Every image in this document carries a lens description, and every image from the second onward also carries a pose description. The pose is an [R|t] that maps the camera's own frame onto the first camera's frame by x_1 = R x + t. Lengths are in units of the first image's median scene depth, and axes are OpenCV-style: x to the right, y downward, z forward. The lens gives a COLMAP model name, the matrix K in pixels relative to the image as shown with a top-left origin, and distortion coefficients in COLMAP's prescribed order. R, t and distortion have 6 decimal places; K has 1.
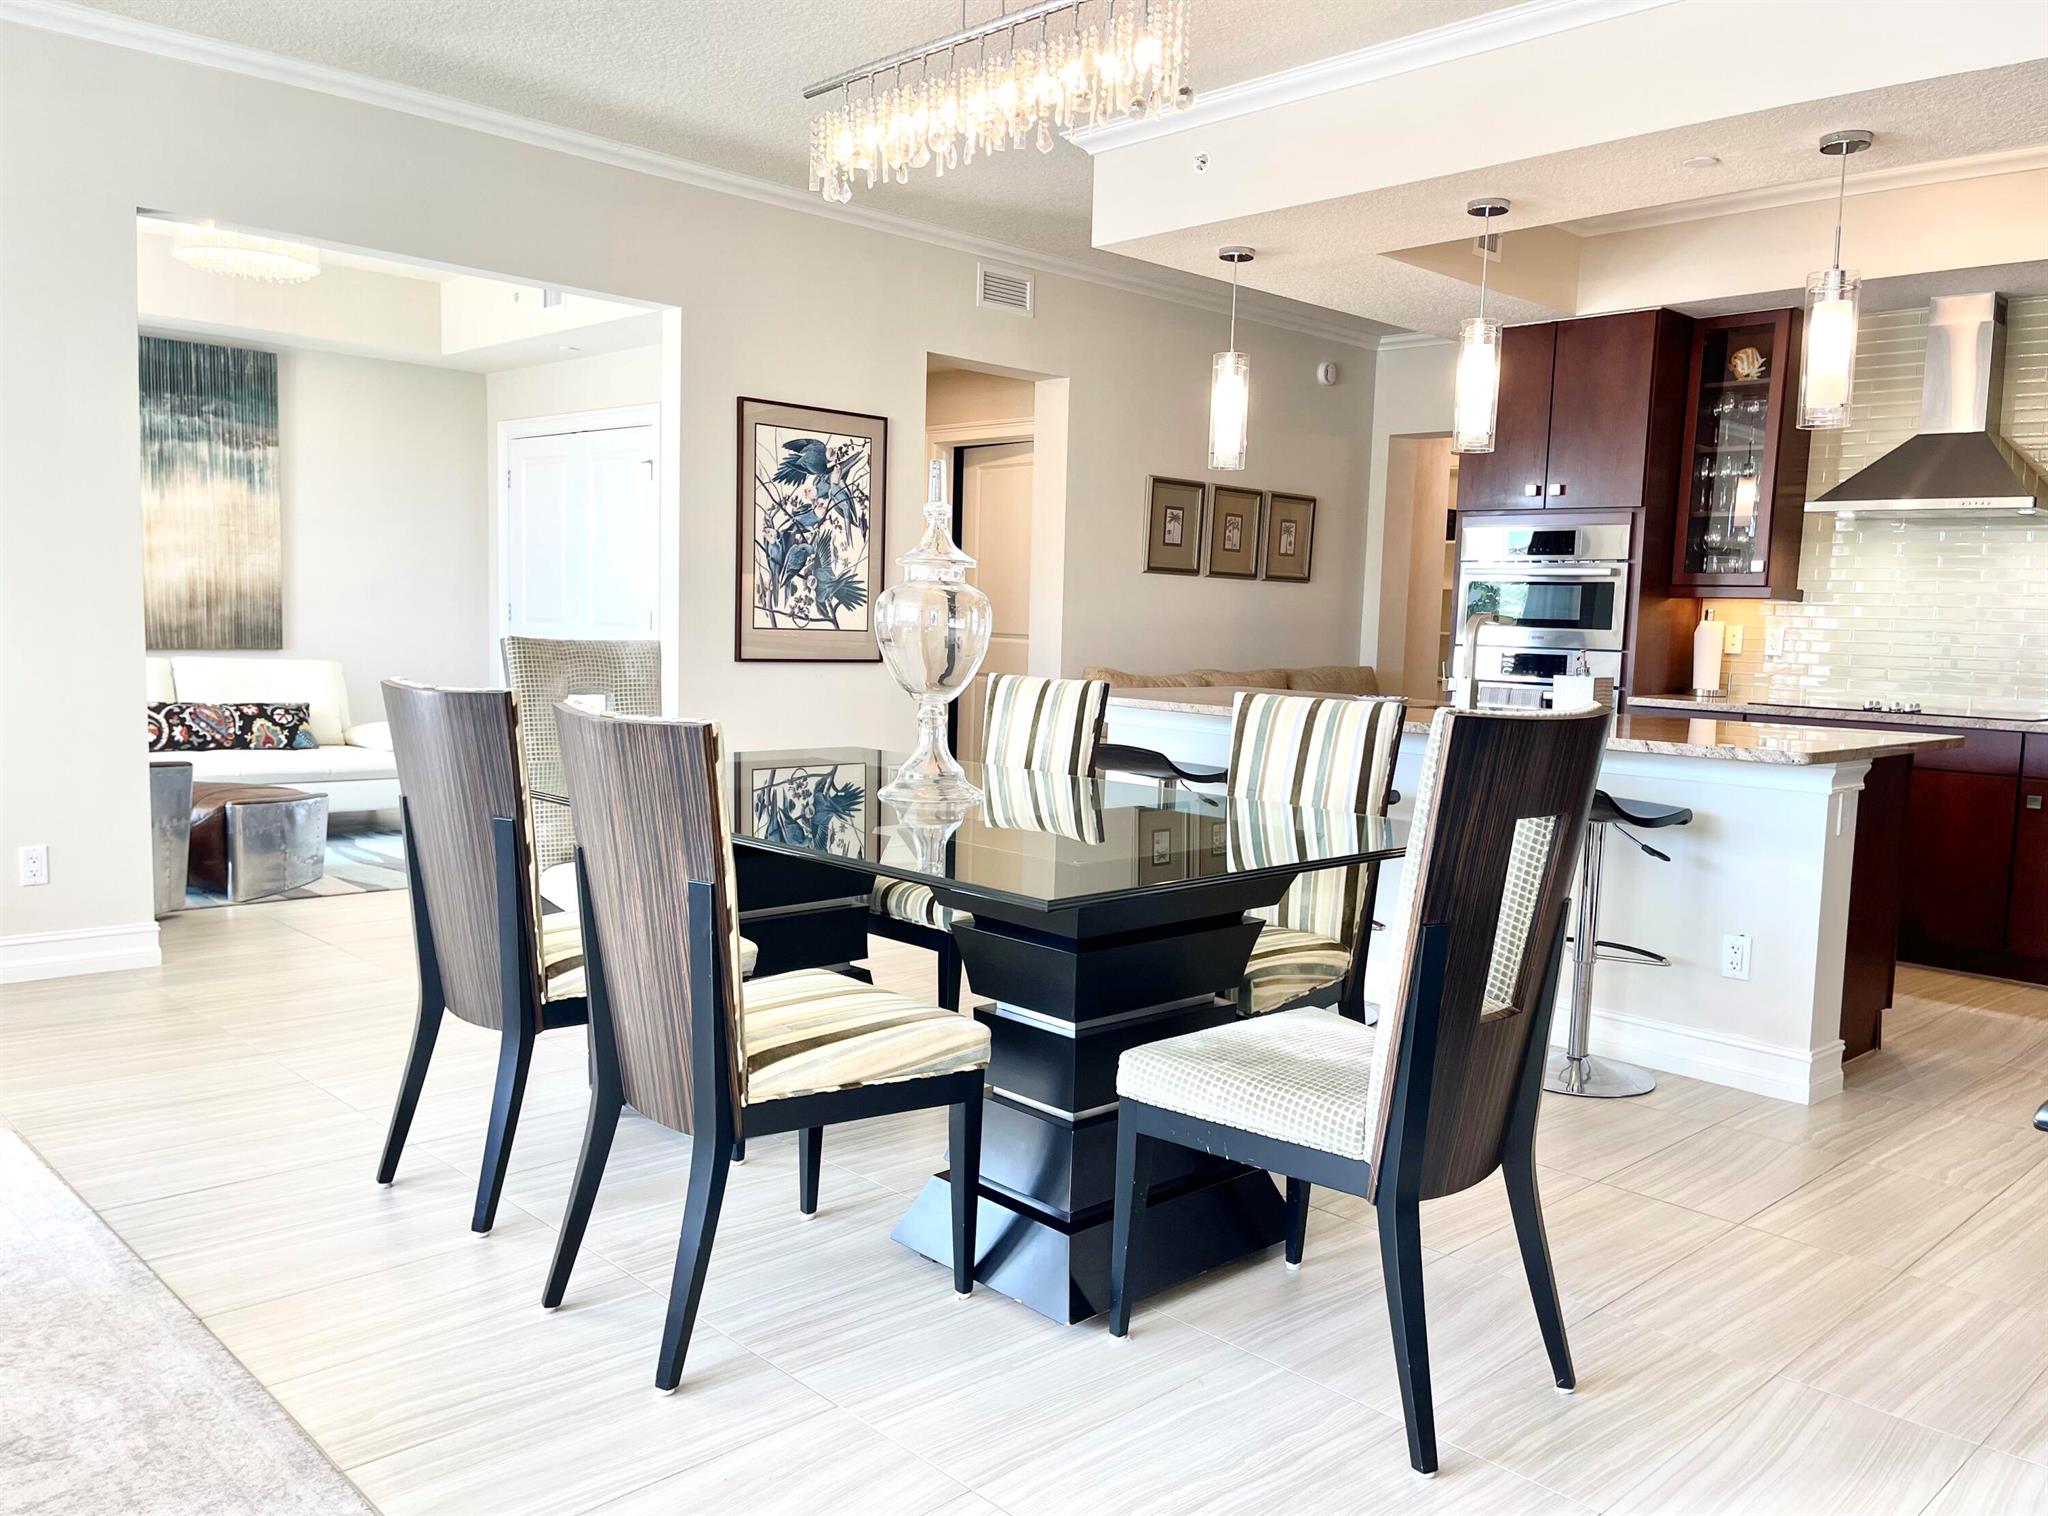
lens RADIAL K [[1594.9, 0, 1030.7], [0, 1594.9, 741.6], [0, 0, 1]] dist [0.045365, -0.001539]
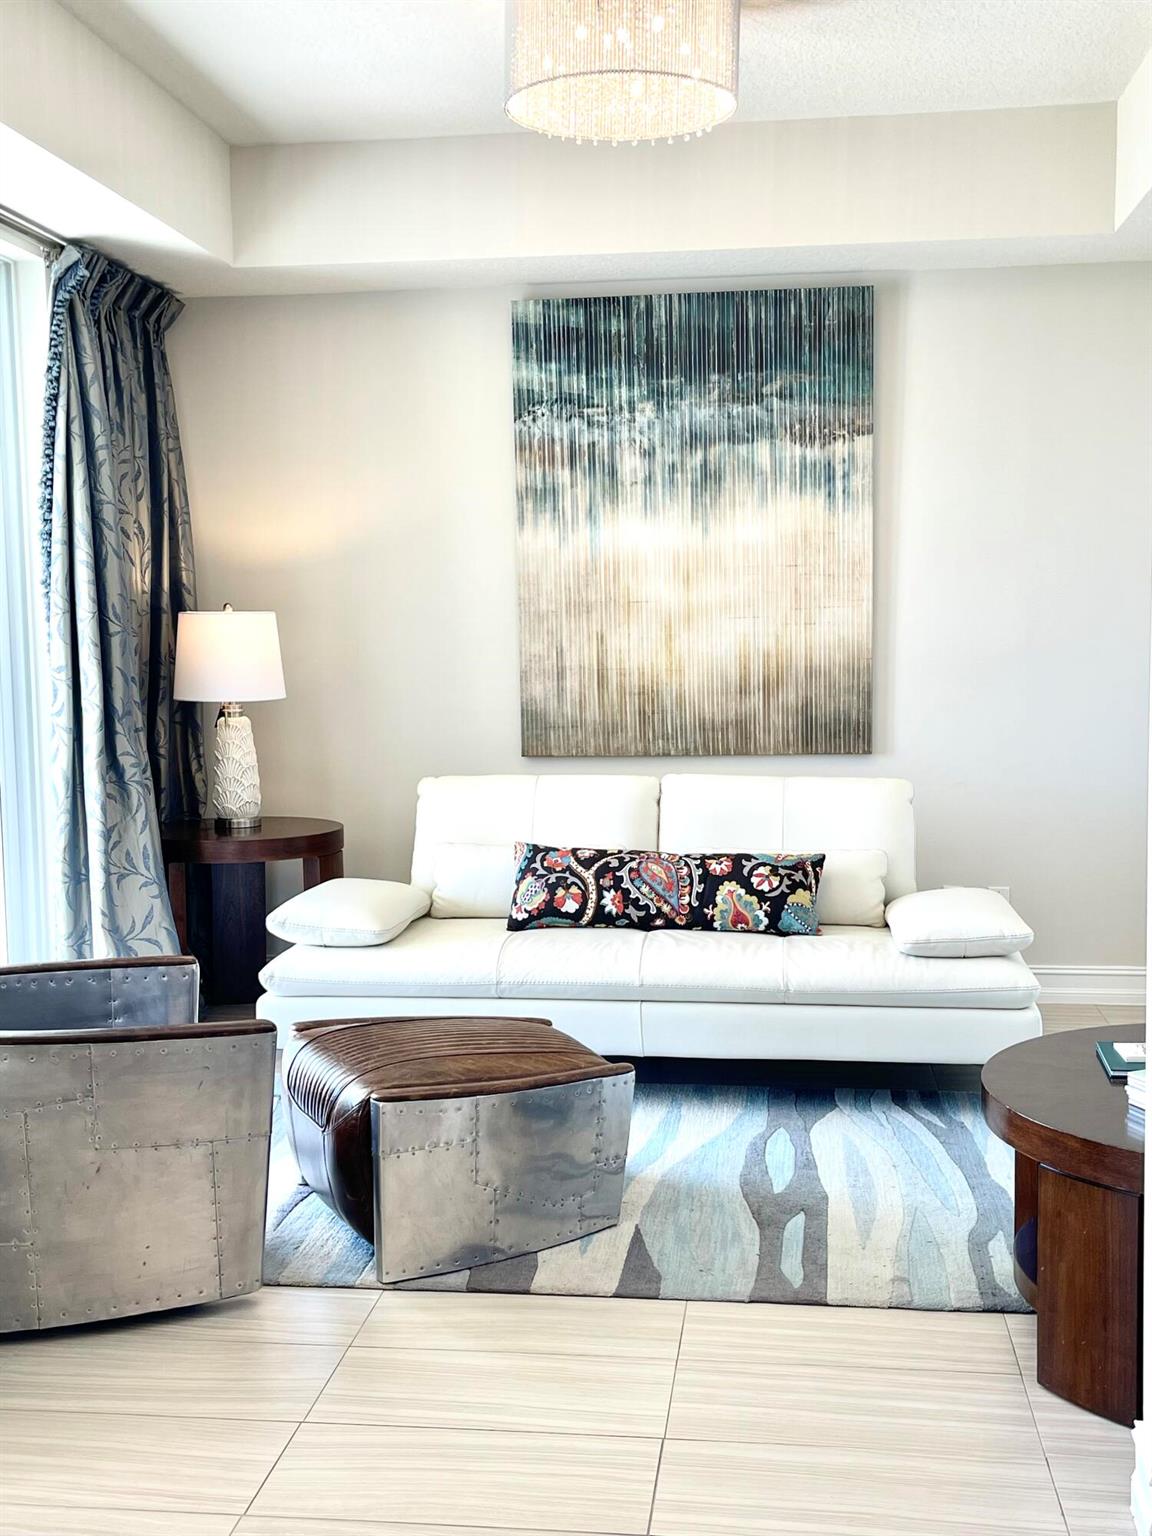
lens RADIAL K [[1713.5, 0, 580.0], [0, 1713.5, 776.3], [0, 0, 1]] dist [0.090130, 0.000000]
pose [[0.630031, 0.024106, -0.776196, -0.012784], [-0.029315, 0.999544, 0.007248, -0.052722], [0.776017, 0.018187, 0.630450, 0.508011]]
